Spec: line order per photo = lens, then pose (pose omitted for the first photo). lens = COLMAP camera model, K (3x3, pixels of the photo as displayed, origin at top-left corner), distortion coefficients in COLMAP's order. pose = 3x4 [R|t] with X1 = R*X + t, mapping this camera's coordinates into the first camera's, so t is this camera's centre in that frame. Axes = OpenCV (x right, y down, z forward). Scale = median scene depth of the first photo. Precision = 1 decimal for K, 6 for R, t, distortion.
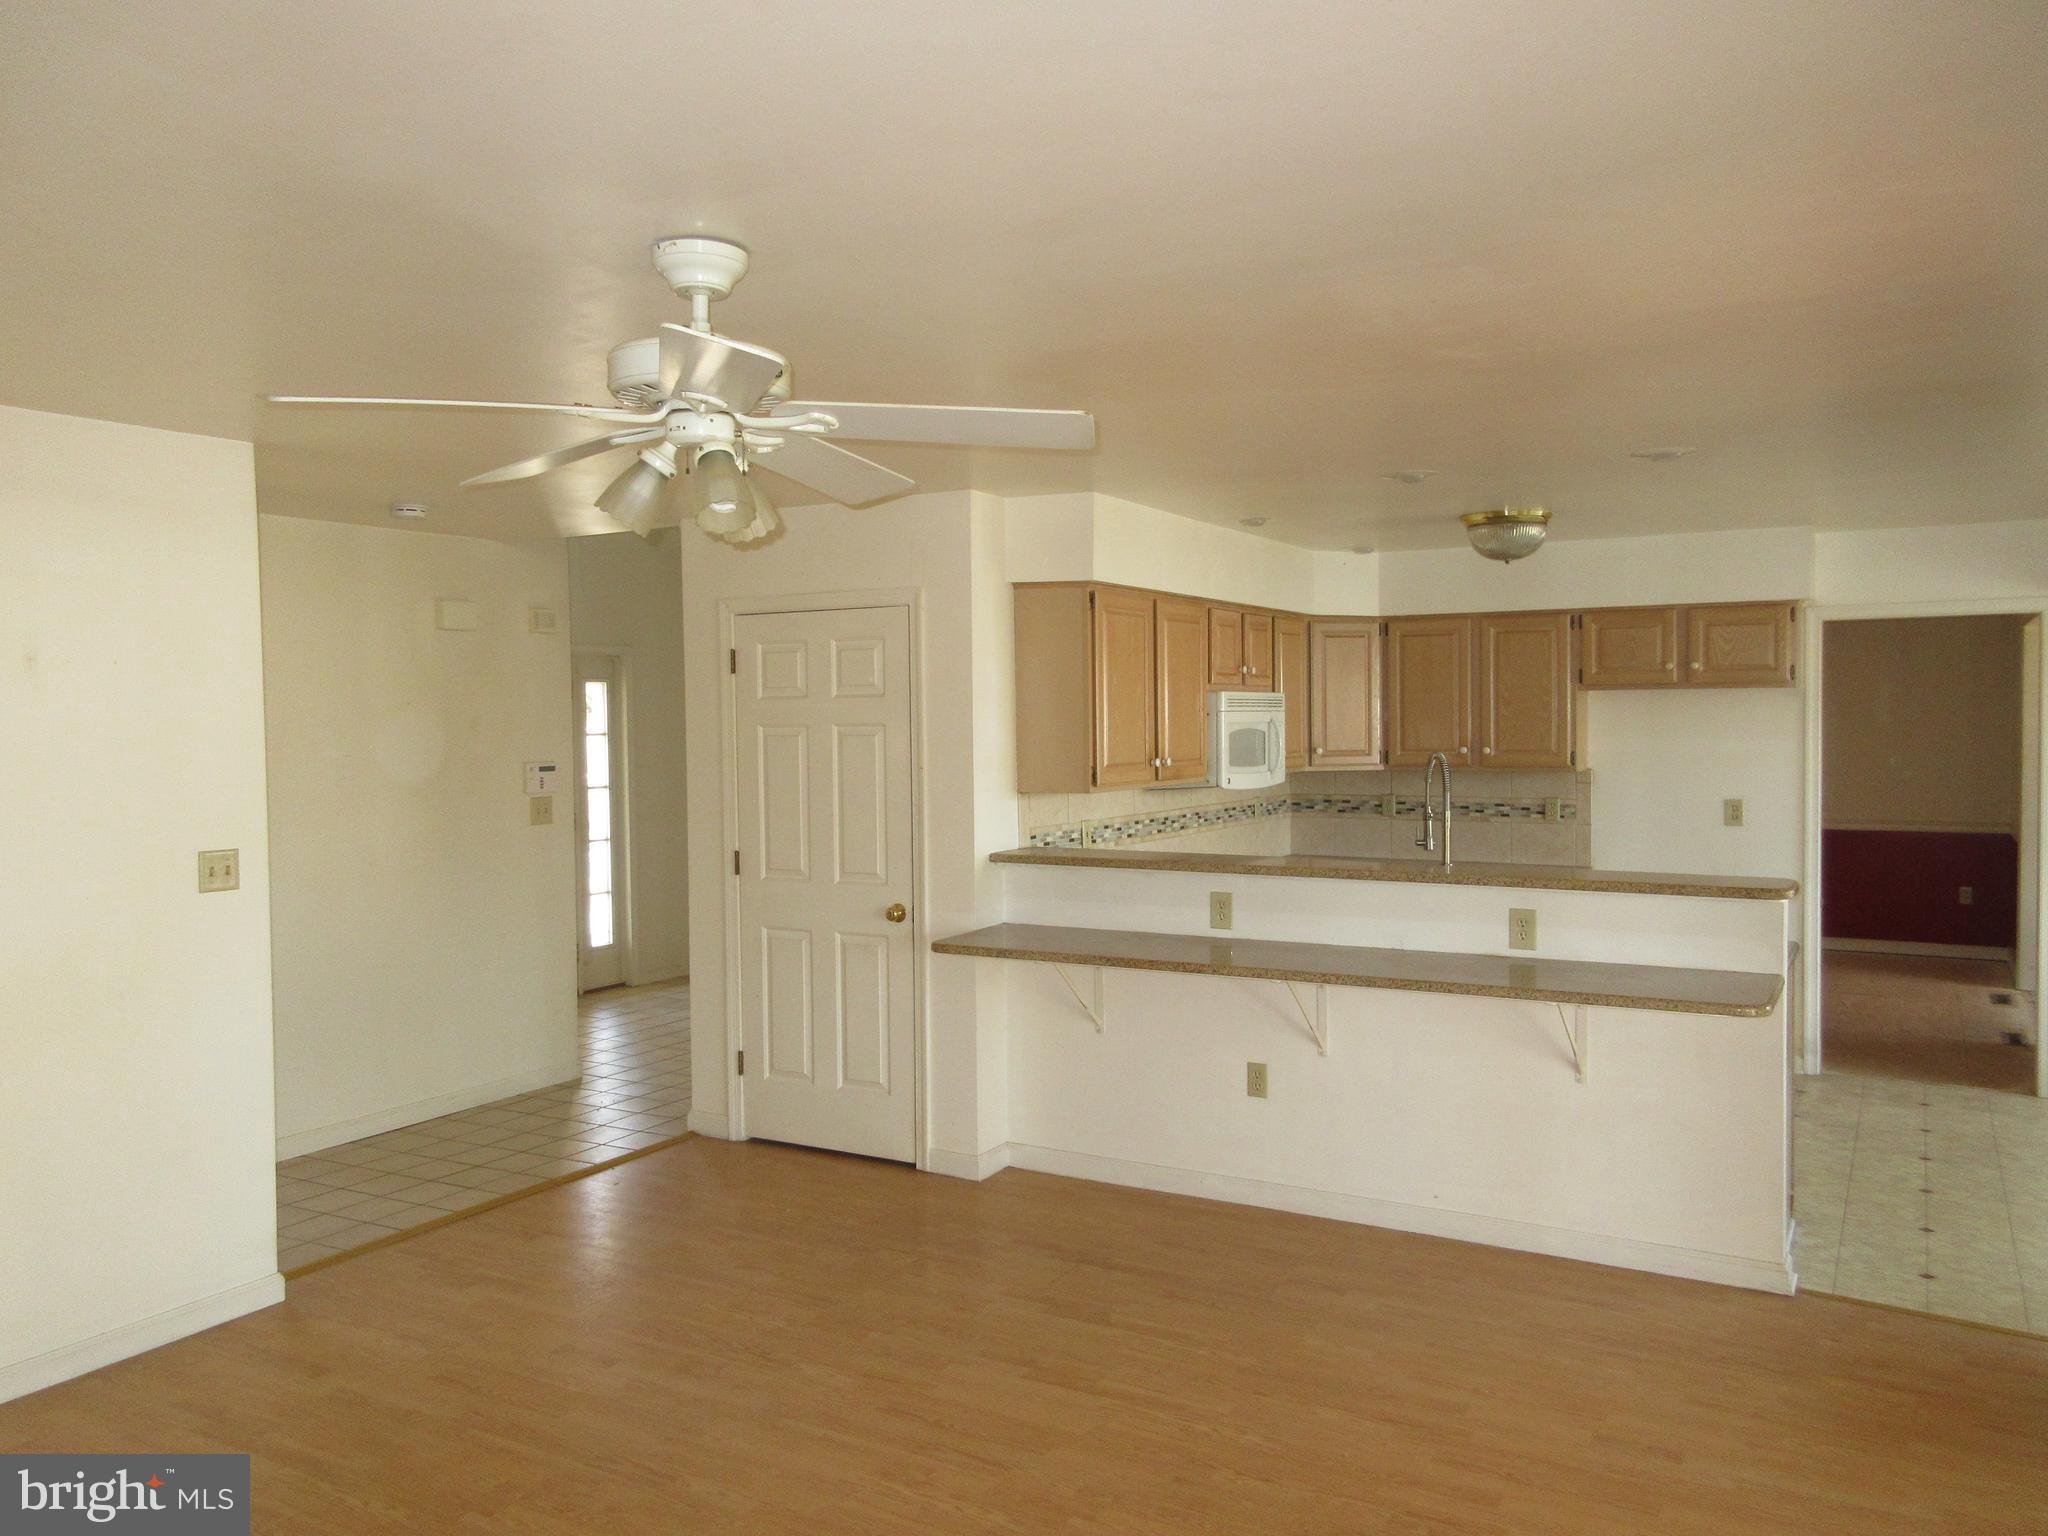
lens RADIAL K [[1536.8, 0, 1024.6], [0, 1536.8, 760.5], [0, 0, 1]] dist [0.025340, -0.009841]
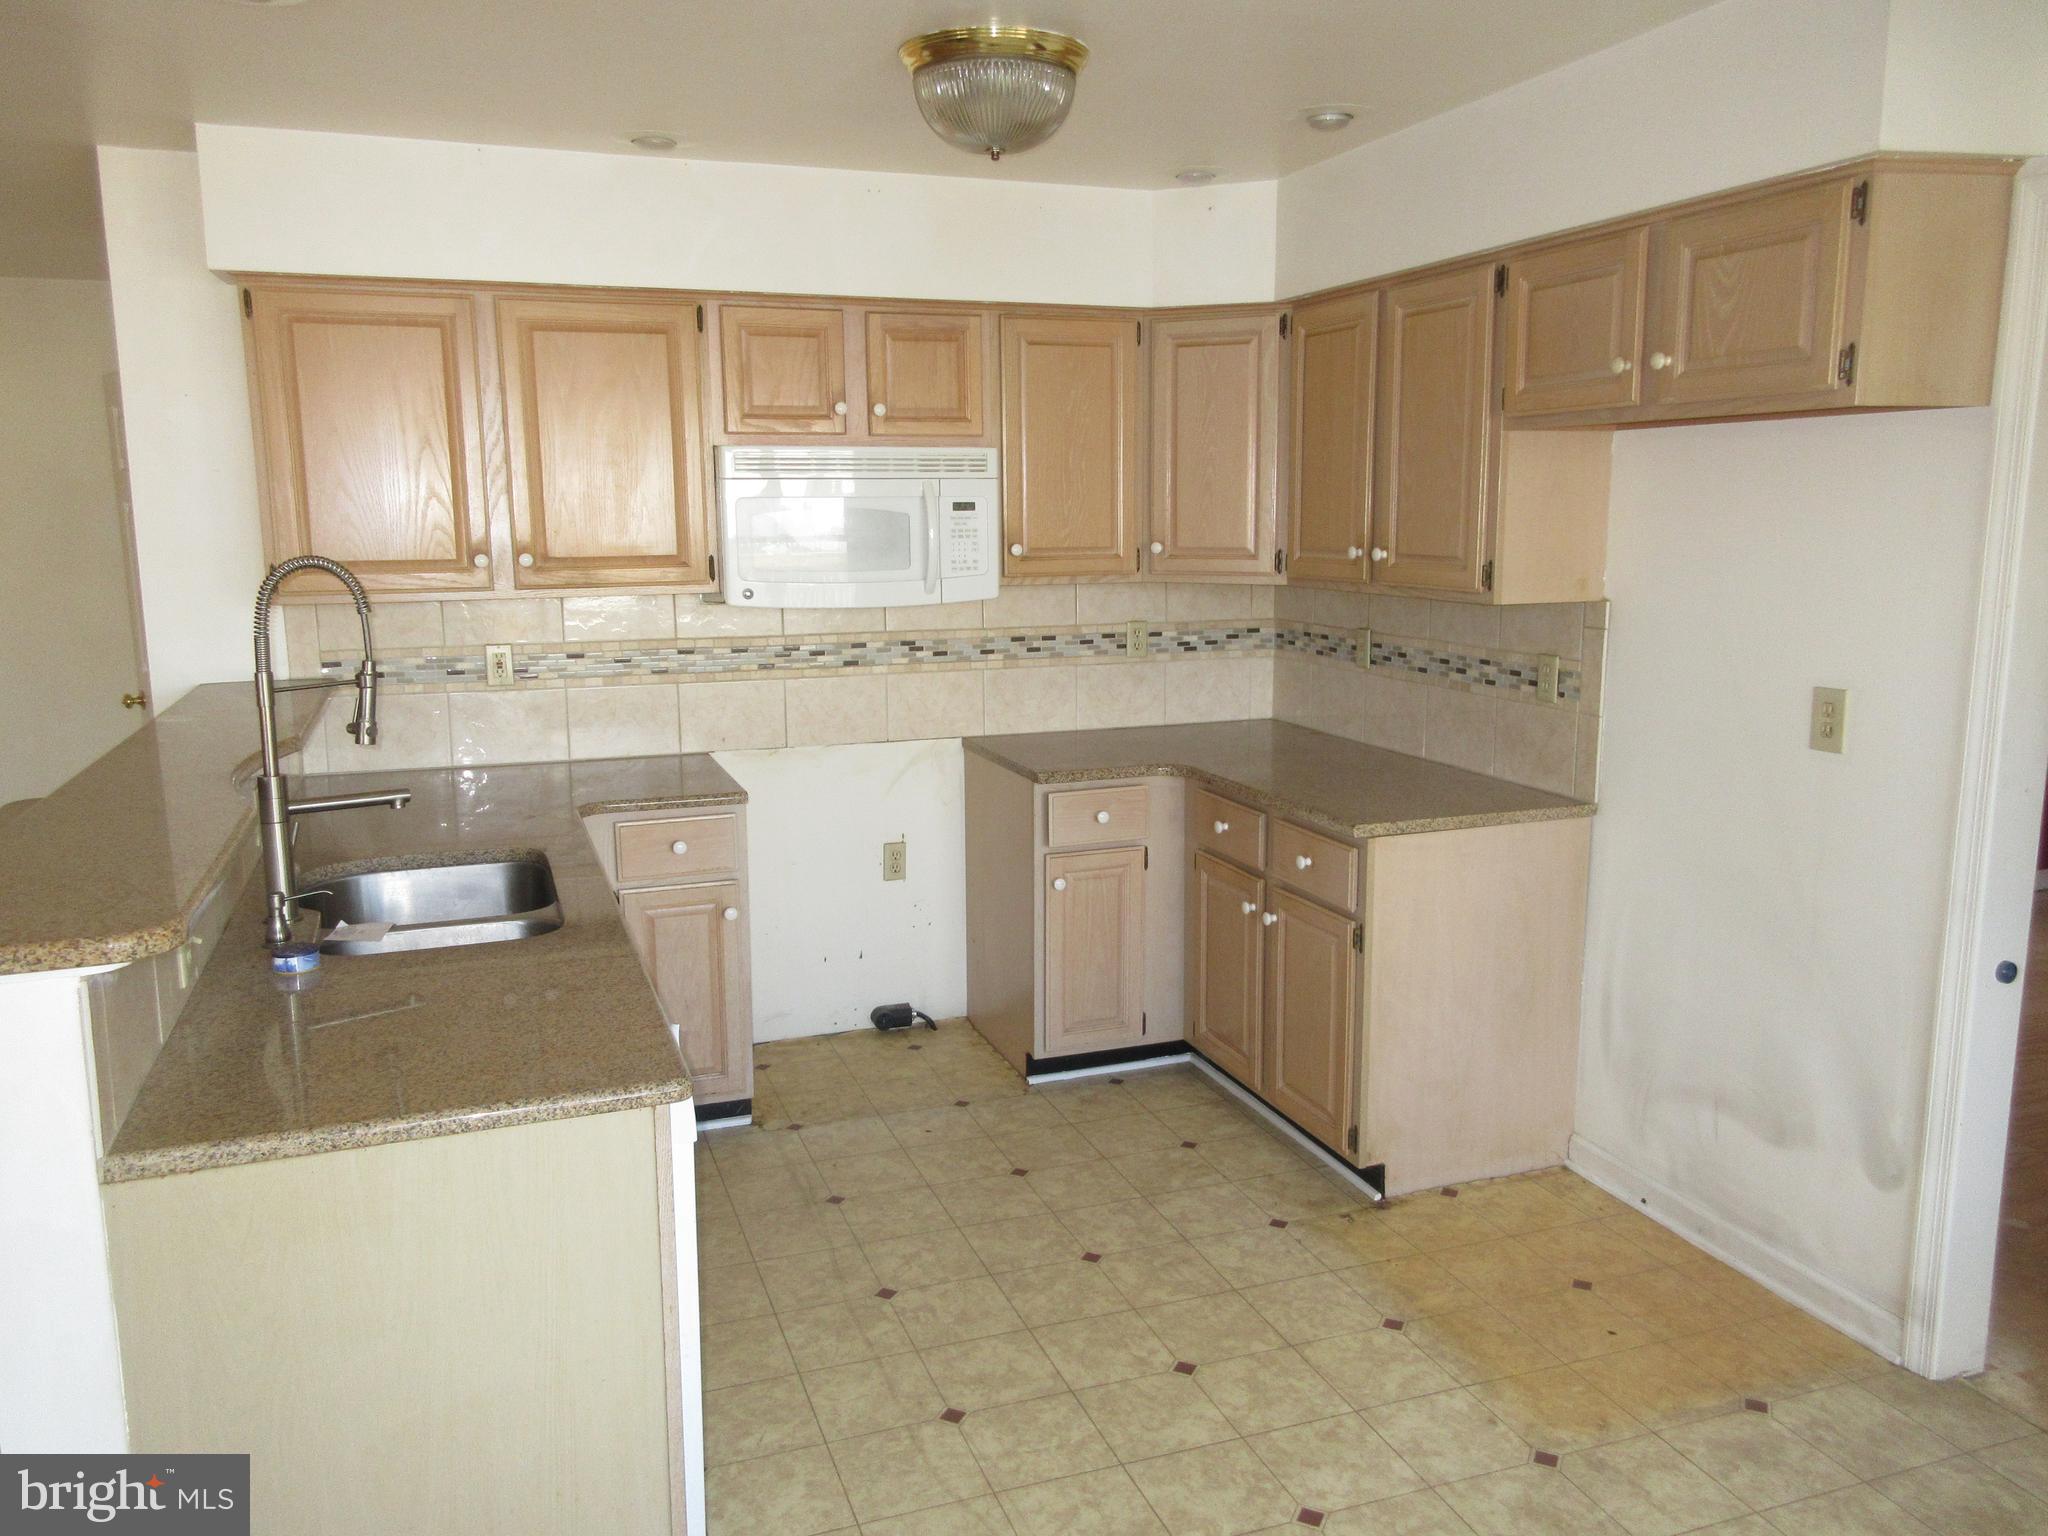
lens RADIAL K [[1536.8, 0, 1024.6], [0, 1536.8, 760.5], [0, 0, 1]] dist [0.025340, -0.009841]
pose [[0.763261, 0.111093, -0.636467, 0.530718], [-0.018101, 0.988396, 0.150814, -0.013587], [0.645836, -0.103590, 0.756416, 0.515648]]
